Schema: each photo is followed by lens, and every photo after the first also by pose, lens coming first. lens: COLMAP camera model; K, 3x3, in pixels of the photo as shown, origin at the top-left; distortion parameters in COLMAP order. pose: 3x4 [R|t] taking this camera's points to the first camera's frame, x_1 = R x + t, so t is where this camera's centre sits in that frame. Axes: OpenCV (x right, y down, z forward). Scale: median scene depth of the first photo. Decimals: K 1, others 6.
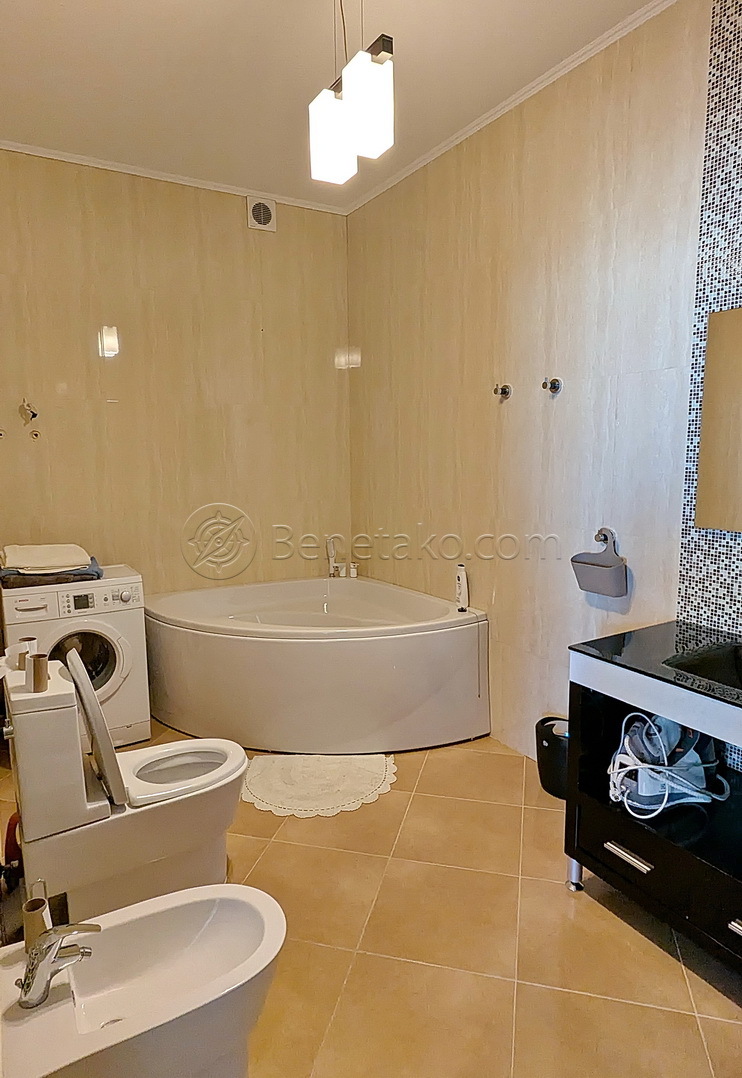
lens RADIAL K [[626.8, 0, 371.0], [0, 626.8, 539.0], [0, 0, 1]] dist [-0.000866, -0.000324]
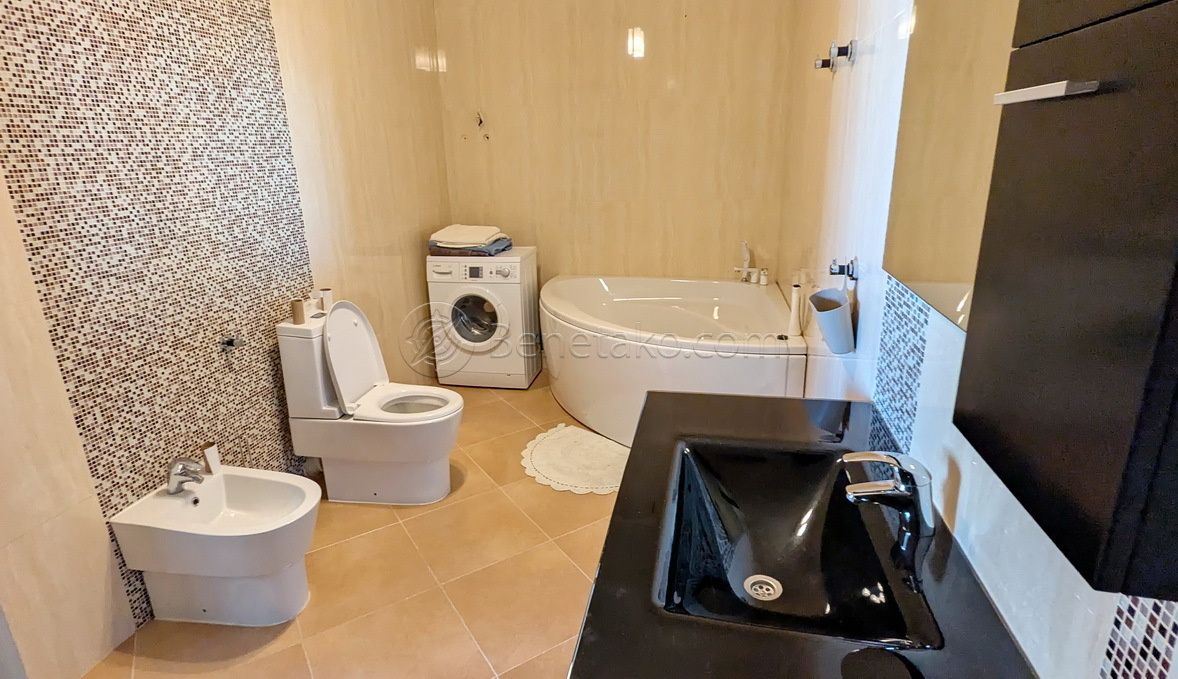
lens RADIAL K [[591.2, 0, 589.3], [0, 591.2, 328.3], [0, 0, 1]] dist [0.001696, 0.000082]
pose [[0.729555, 0.184849, -0.658468, 0.518811], [-0.070621, 0.977997, 0.196303, -0.041486], [0.680266, -0.096712, 0.726557, 0.256132]]
